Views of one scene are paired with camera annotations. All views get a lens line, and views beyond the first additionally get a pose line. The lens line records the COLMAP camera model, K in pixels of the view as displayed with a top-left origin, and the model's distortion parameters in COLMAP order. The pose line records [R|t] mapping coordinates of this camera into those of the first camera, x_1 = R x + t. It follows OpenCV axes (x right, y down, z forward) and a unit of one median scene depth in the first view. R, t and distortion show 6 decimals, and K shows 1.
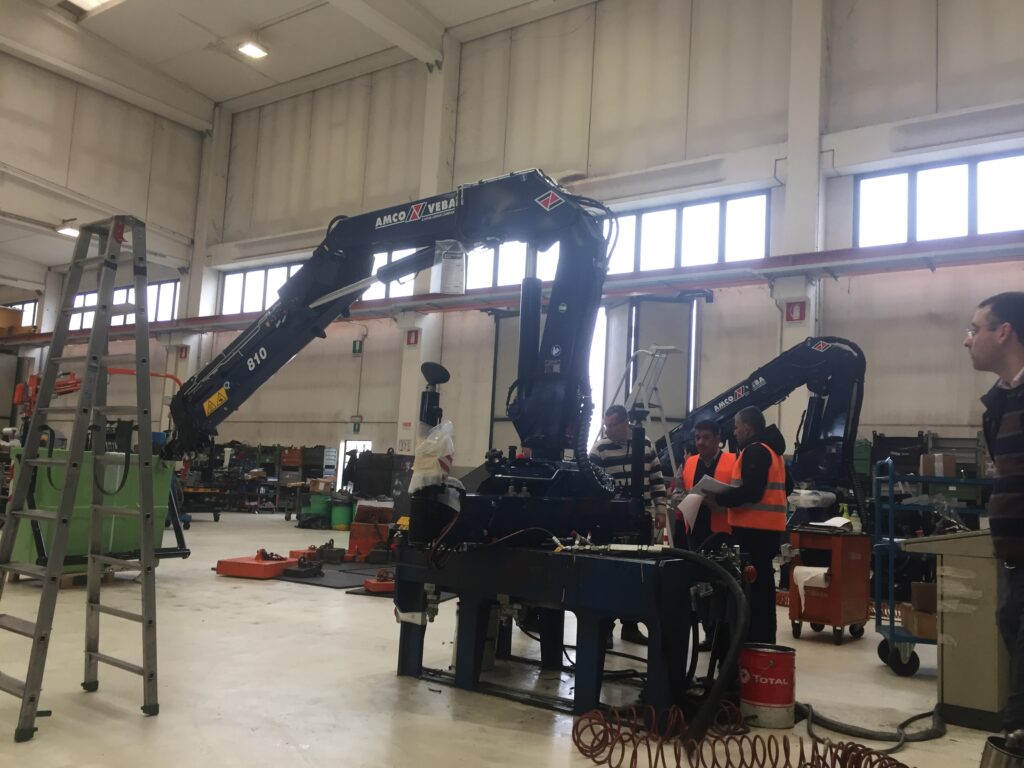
lens RADIAL K [[865.4, 0, 510.0], [0, 865.4, 378.4], [0, 0, 1]] dist [0.077069, -0.111865]
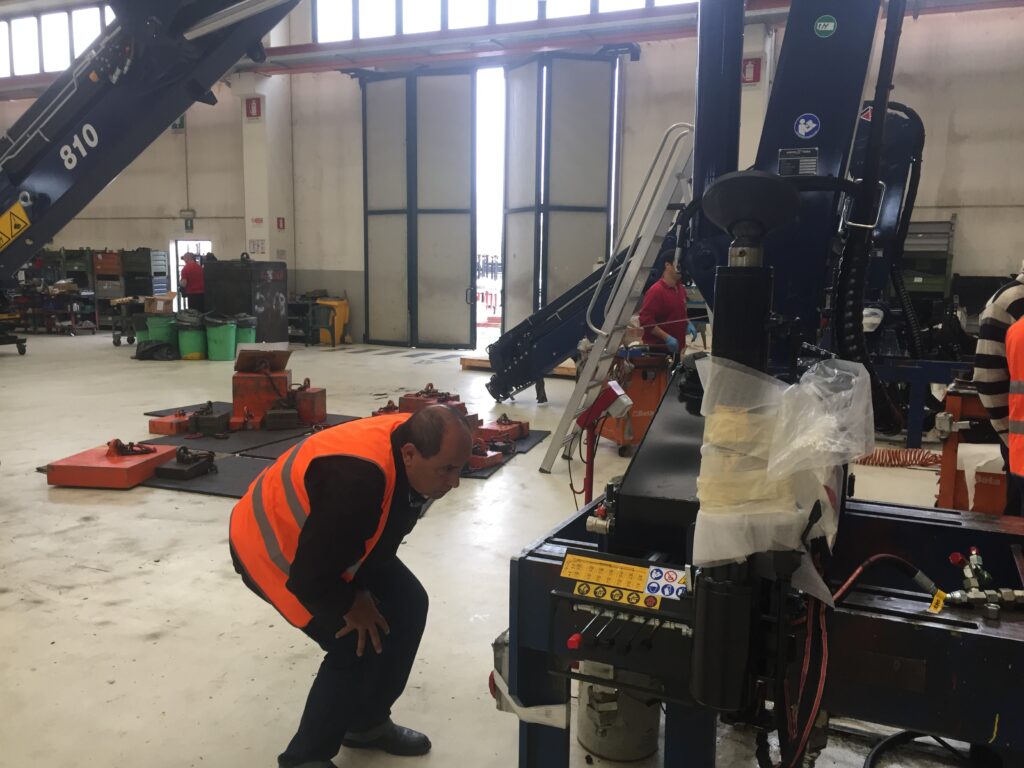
lens RADIAL K [[865.4, 0, 510.0], [0, 865.4, 378.4], [0, 0, 1]] dist [0.077069, -0.111865]
pose [[0.980051, -0.065278, 0.187721, -0.055720], [0.016214, 0.967634, 0.251835, -0.006242], [-0.198085, -0.243768, 0.949389, 0.158835]]
